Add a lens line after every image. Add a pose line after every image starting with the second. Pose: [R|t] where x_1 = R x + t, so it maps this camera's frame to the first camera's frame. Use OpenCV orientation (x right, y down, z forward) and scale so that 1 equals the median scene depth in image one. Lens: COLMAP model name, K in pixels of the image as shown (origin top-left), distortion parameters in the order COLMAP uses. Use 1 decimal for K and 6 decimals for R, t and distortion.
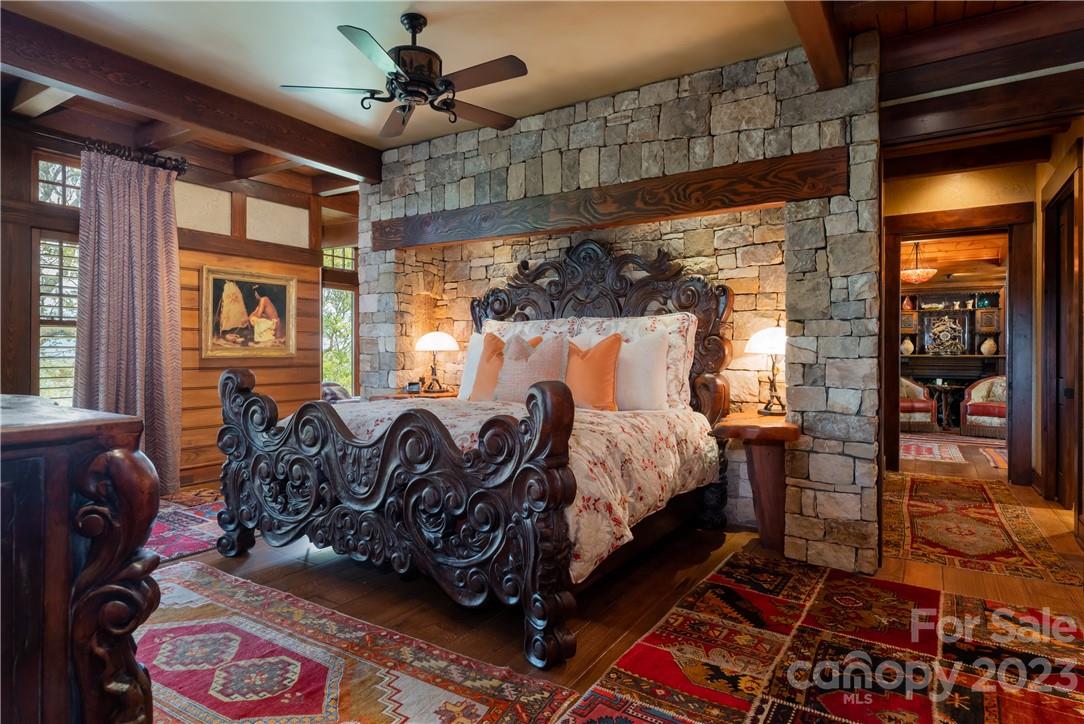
lens RADIAL K [[618.5, 0, 539.4], [0, 618.5, 358.1], [0, 0, 1]] dist [-0.001348, -0.000094]
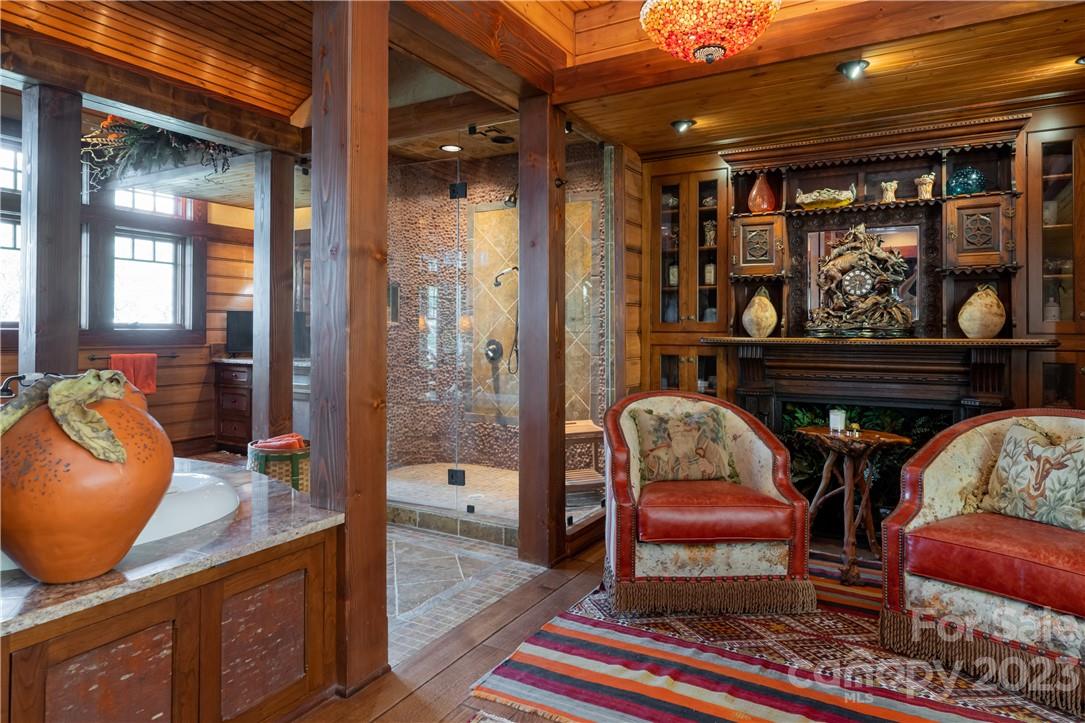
lens RADIAL K [[659.1, 0, 558.2], [0, 659.1, 326.2], [0, 0, 1]] dist [0.003666, 0.000709]
pose [[0.998298, -0.000659, 0.058312, 0.480506], [0.001788, 0.999812, -0.019302, -0.005263], [-0.058288, 0.019374, 0.998112, 0.661639]]
